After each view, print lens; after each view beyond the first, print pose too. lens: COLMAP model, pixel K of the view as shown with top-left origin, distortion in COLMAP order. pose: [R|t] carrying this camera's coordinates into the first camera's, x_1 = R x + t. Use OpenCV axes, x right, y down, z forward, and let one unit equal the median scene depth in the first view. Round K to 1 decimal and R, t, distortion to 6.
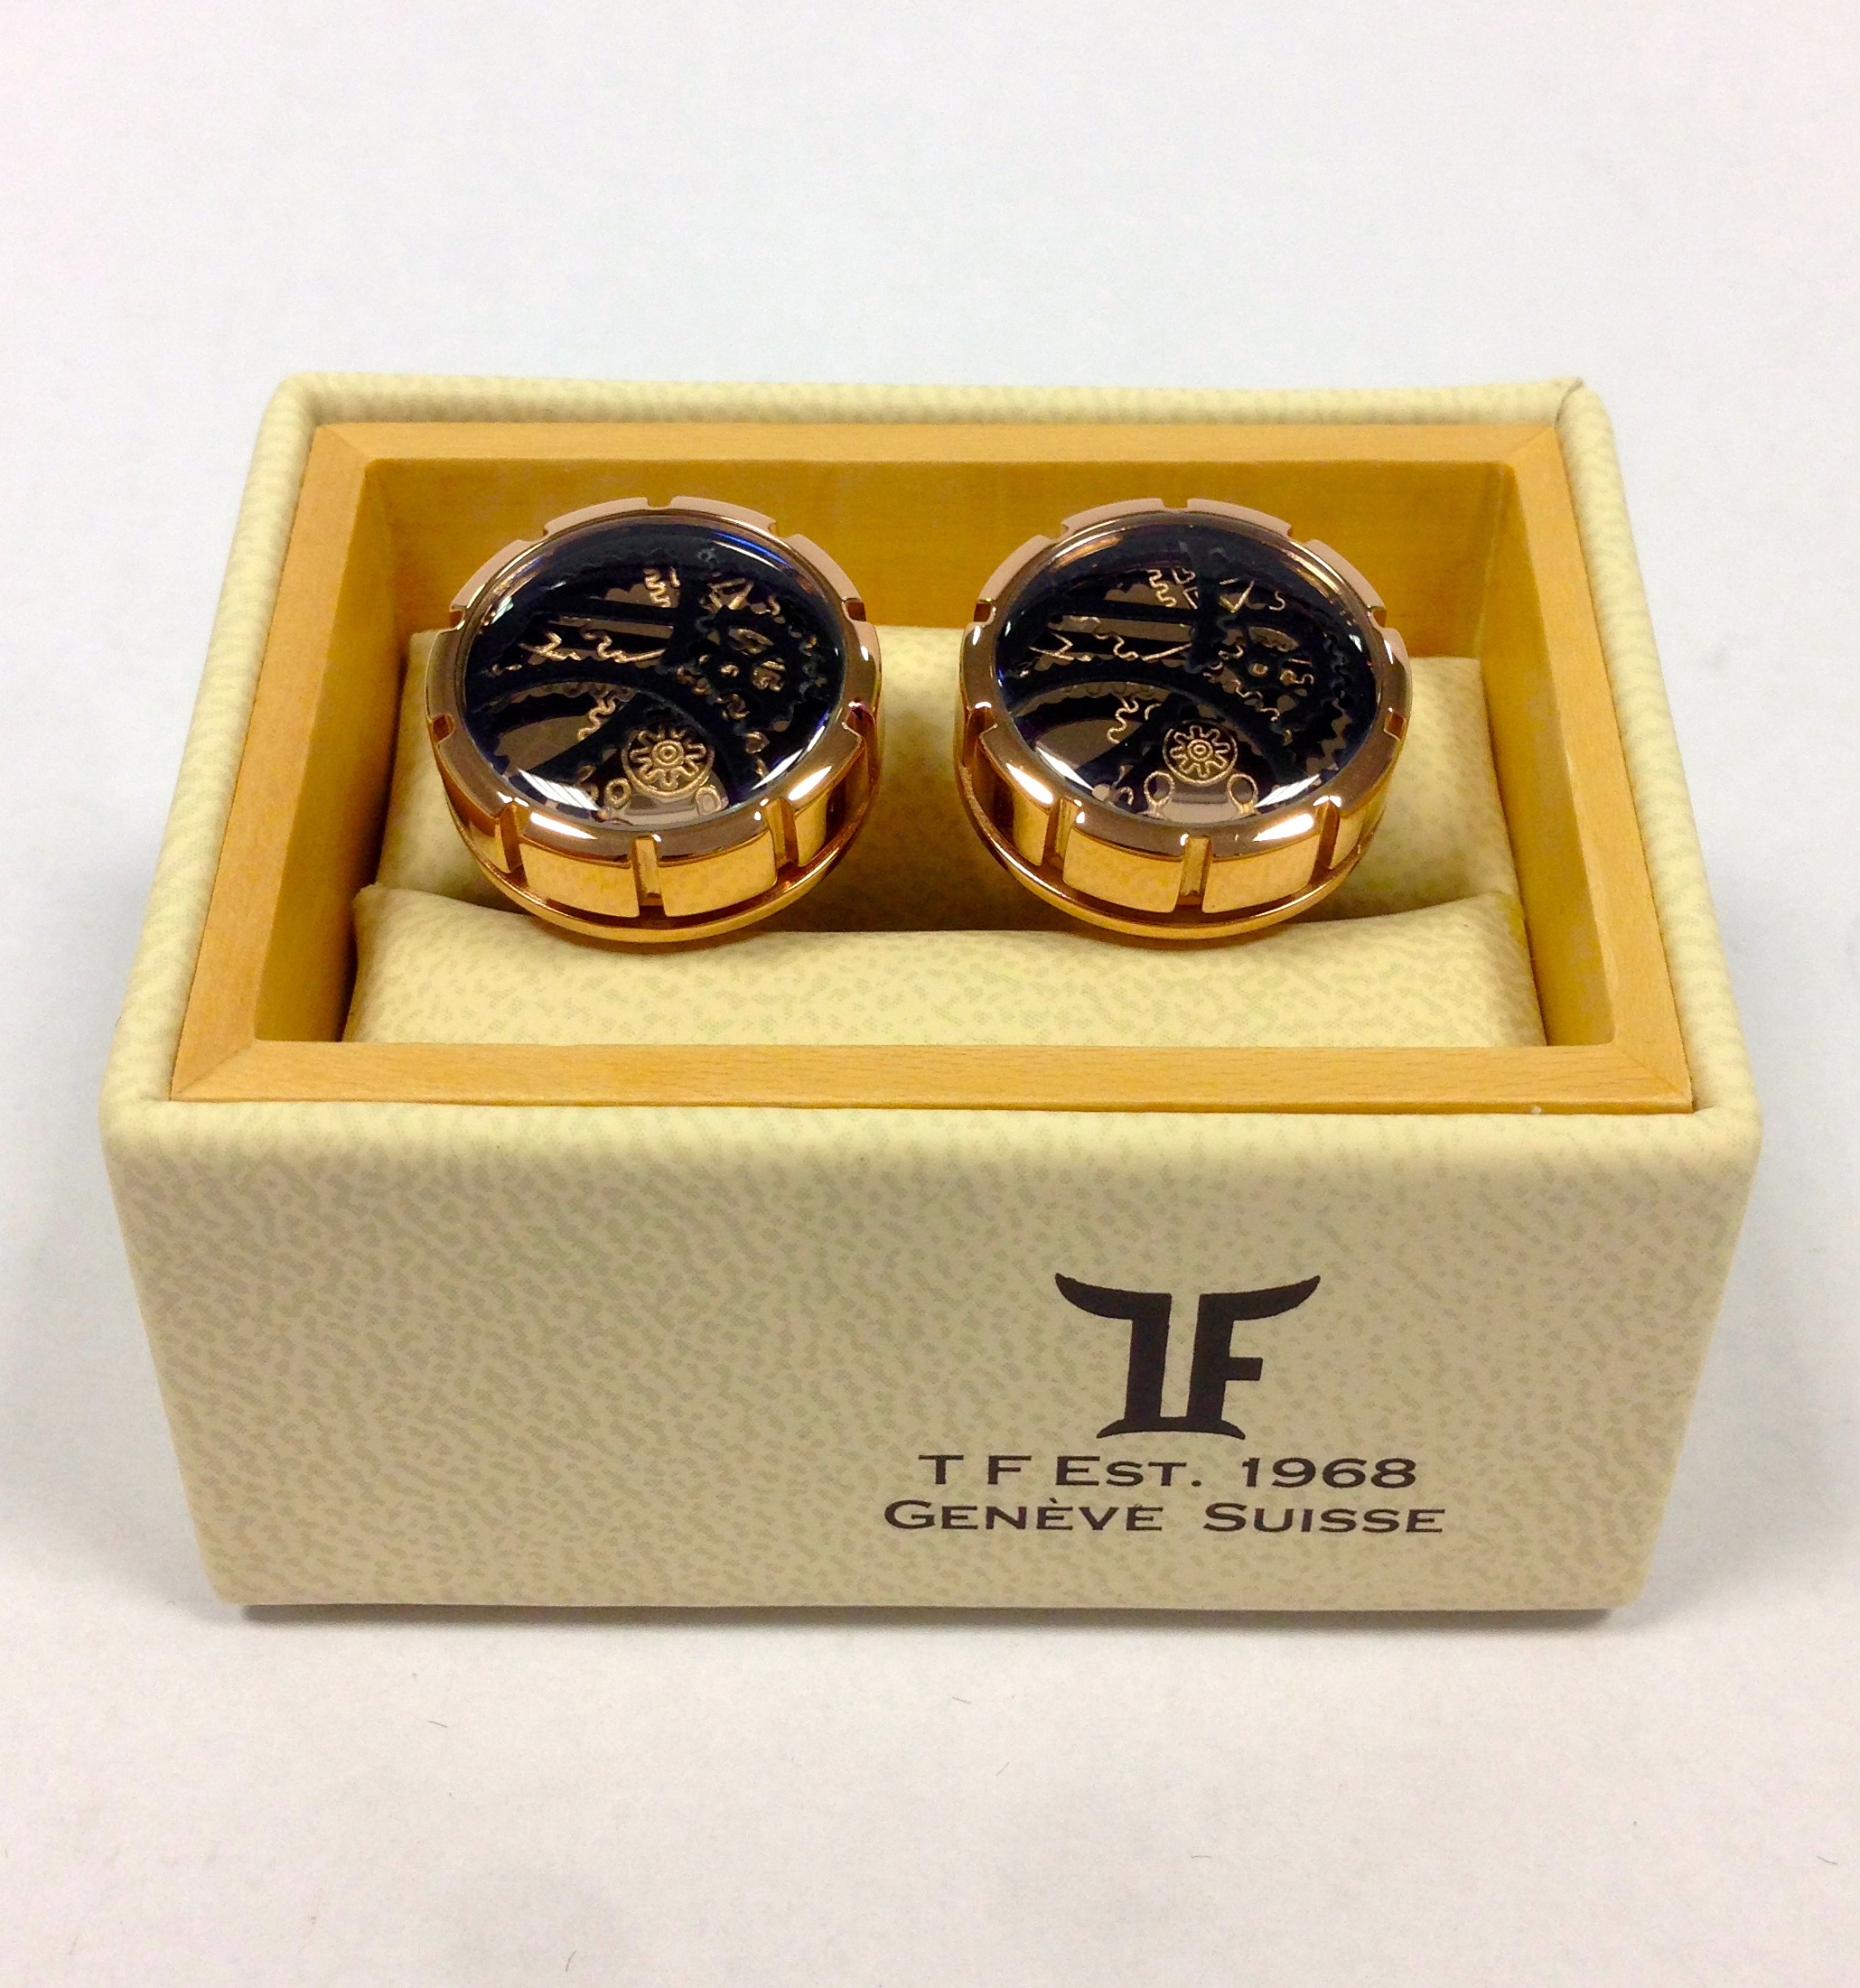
lens RADIAL K [[2887.0, 0, 966.7], [0, 2887.0, 997.0], [0, 0, 1]] dist [-0.003996, 0.094798]
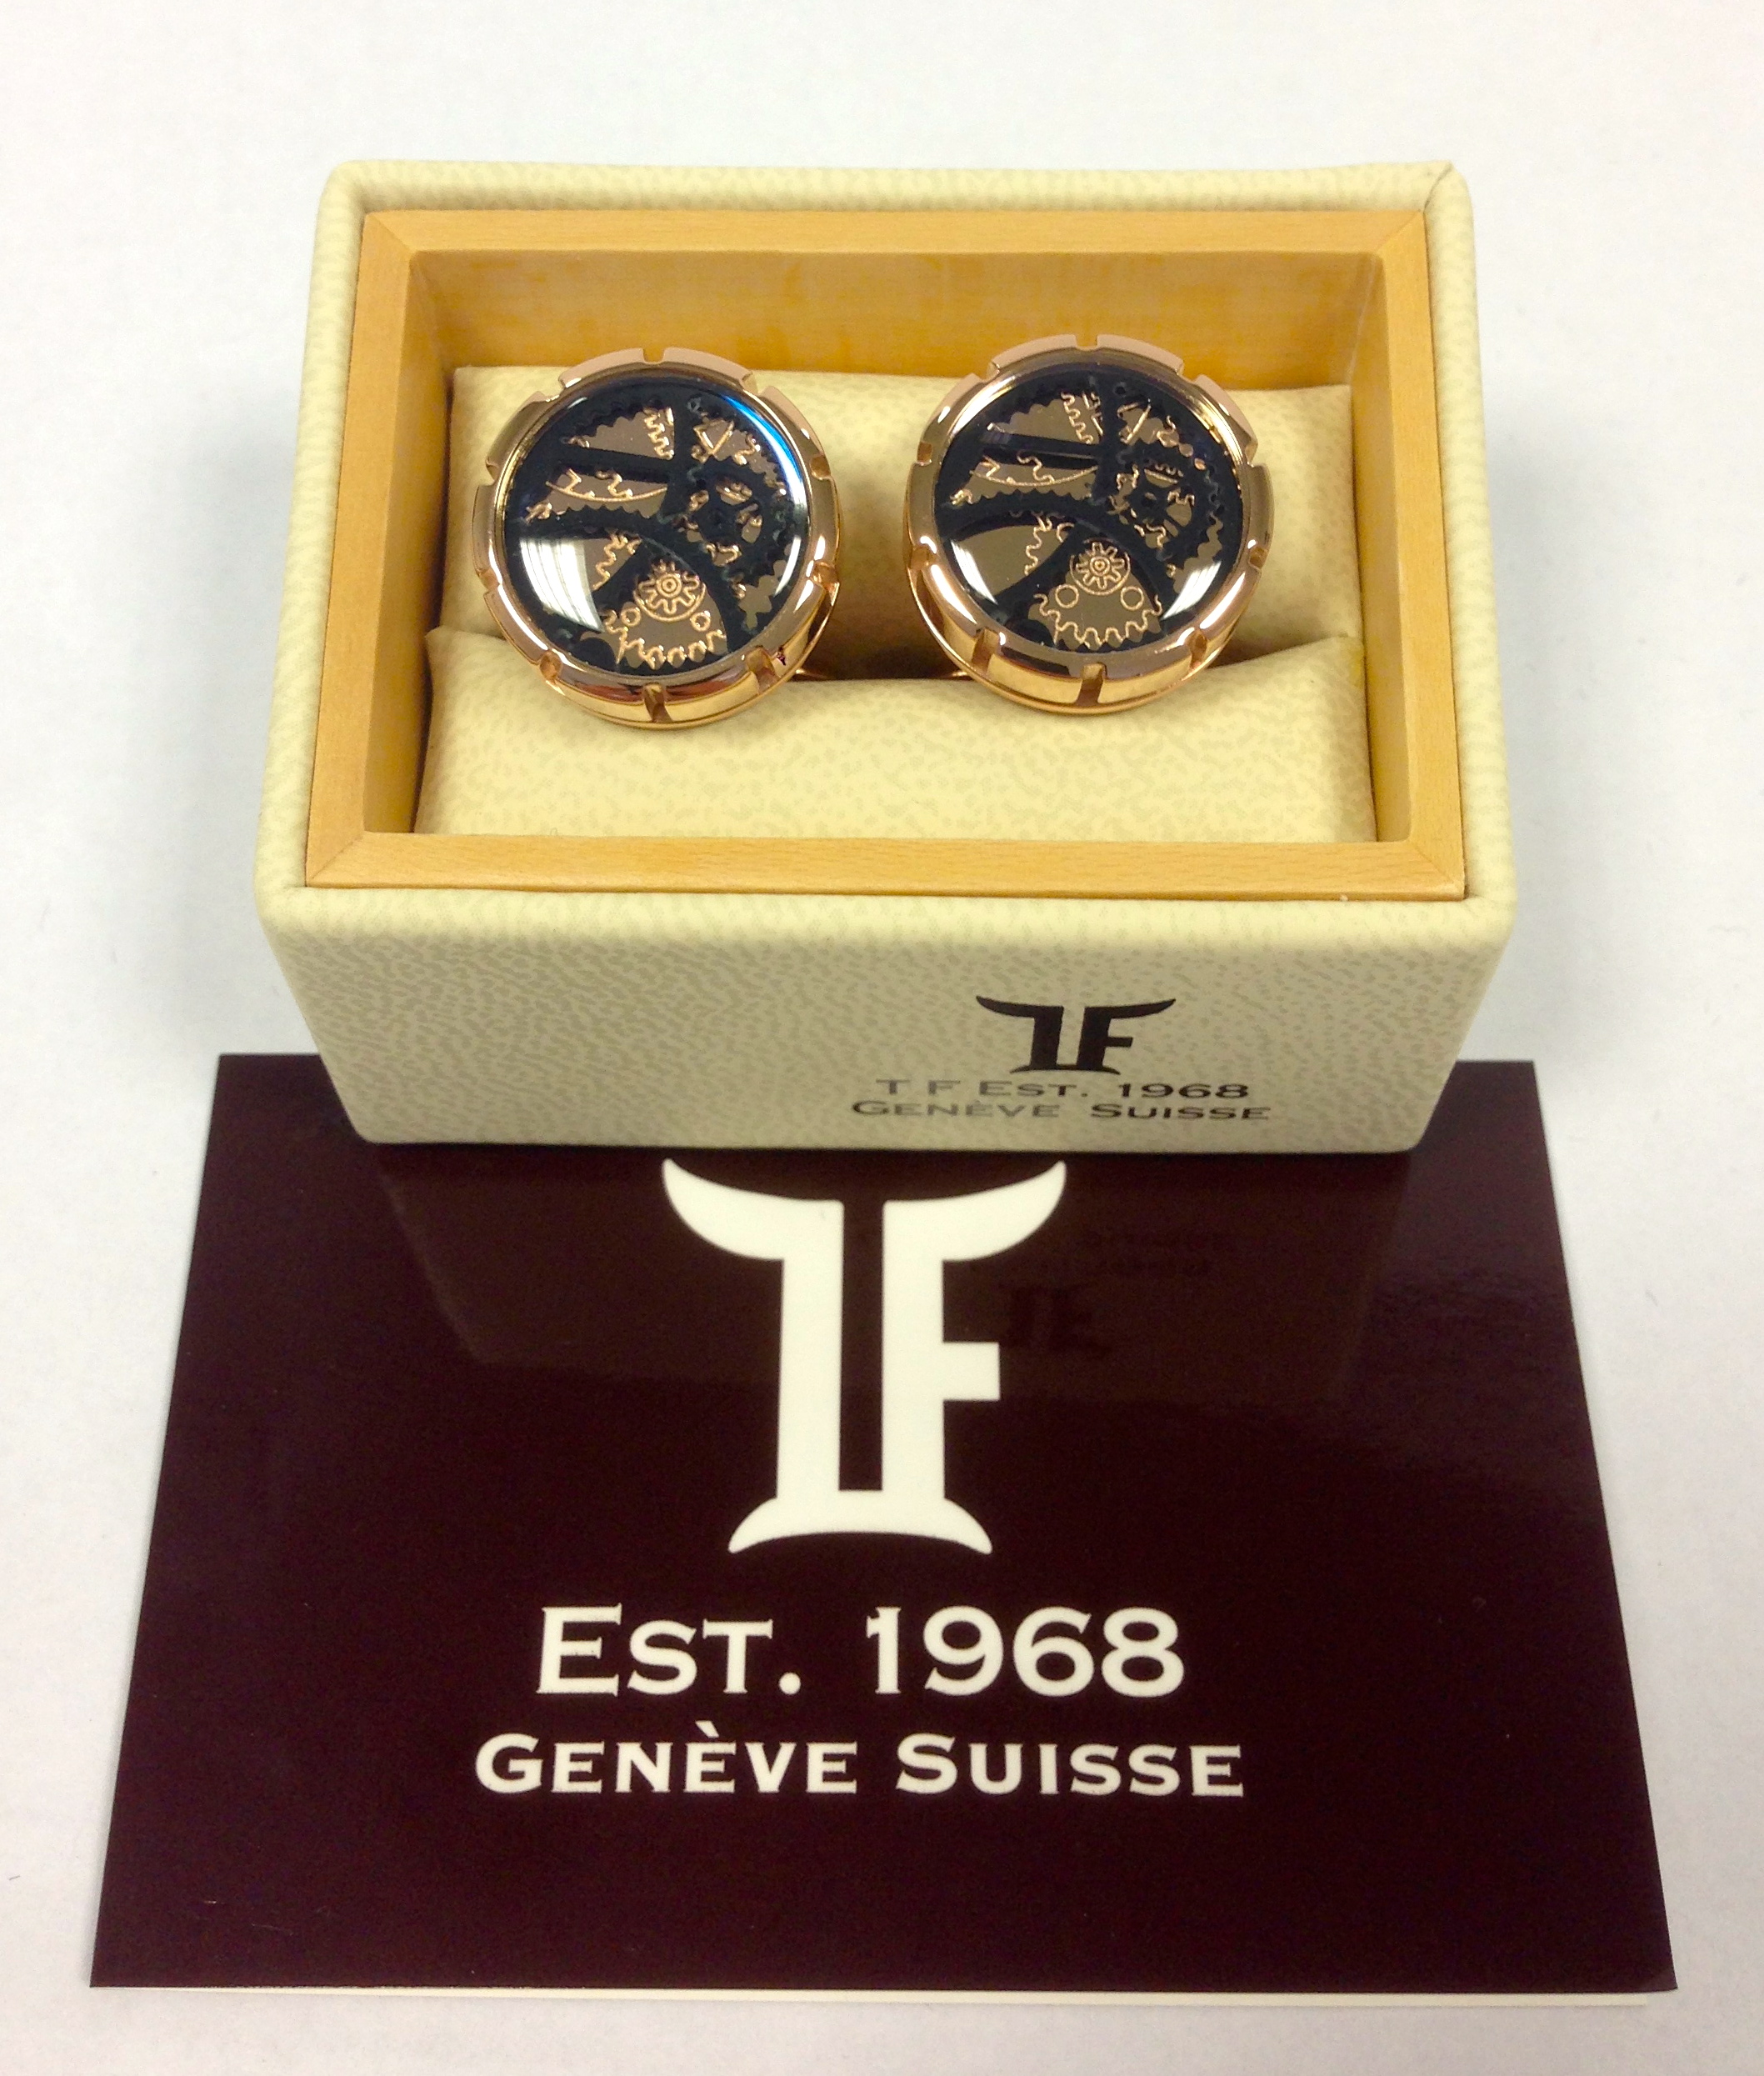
lens RADIAL K [[2571.6, 0, 882.0], [0, 2571.6, 1038.0], [0, 0, 1]] dist [-0.076890, 0.346559]
pose [[0.999547, 0.008057, -0.028991, 0.020861], [0.003559, 0.925061, 0.379801, -0.318815], [0.029878, -0.379733, 0.924614, -0.096809]]
